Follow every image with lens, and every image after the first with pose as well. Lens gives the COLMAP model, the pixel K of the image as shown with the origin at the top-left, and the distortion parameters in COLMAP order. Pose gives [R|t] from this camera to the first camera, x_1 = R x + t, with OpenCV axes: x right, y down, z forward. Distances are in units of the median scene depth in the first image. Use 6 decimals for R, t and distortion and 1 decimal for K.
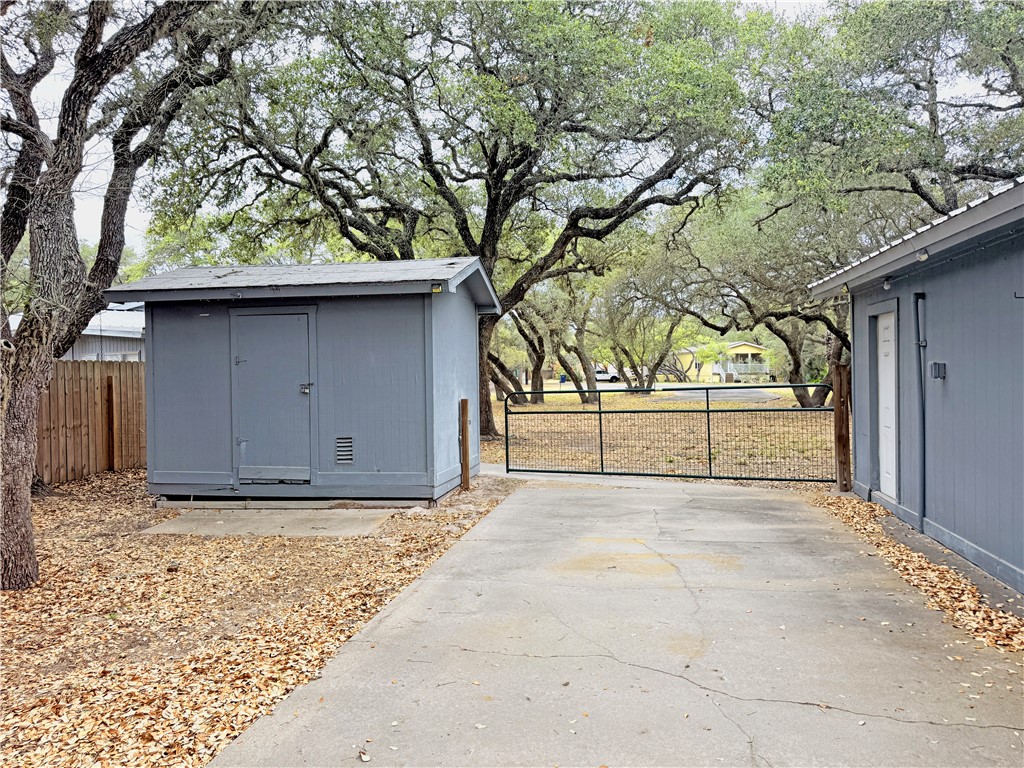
lens RADIAL K [[716.0, 0, 513.1], [0, 716.0, 380.8], [0, 0, 1]] dist [0.005938, -0.001105]
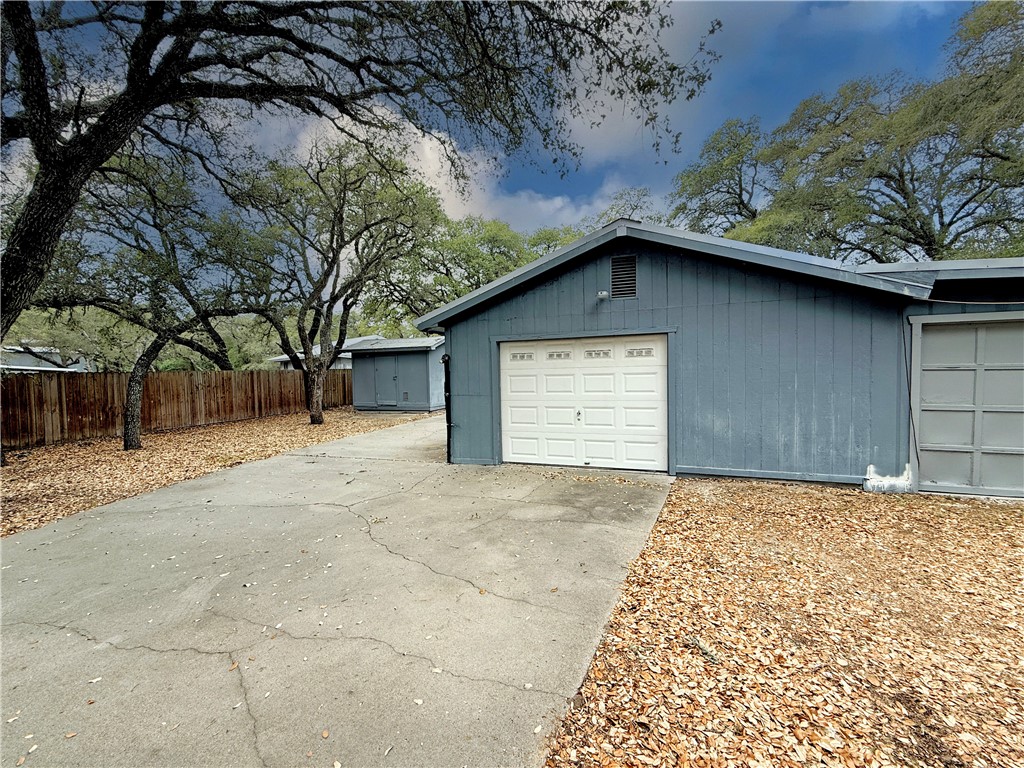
lens RADIAL K [[412.0, 0, 511.1], [0, 412.0, 384.8], [0, 0, 1]] dist [-0.000860, -0.000019]
pose [[0.987449, 0.000143, -0.157940, 0.497747], [0.005088, 0.999452, 0.032715, -0.017004], [0.157859, -0.033108, 0.986907, -0.744036]]
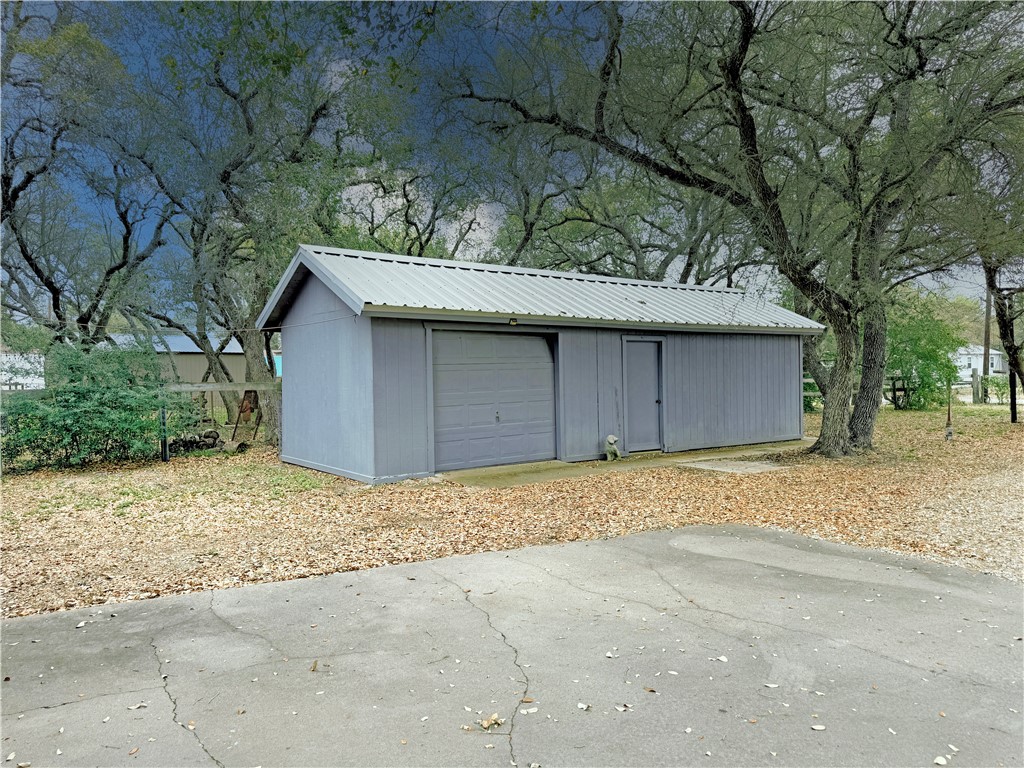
lens RADIAL K [[716.0, 0, 512.0], [0, 716.0, 381.5], [0, 0, 1]] dist [0.005938, -0.001105]
pose [[-0.730197, 0.019304, 0.682964, -0.845048], [0.032397, 0.999455, 0.006389, 0.021345], [-0.682468, 0.026791, -0.730424, 1.196009]]
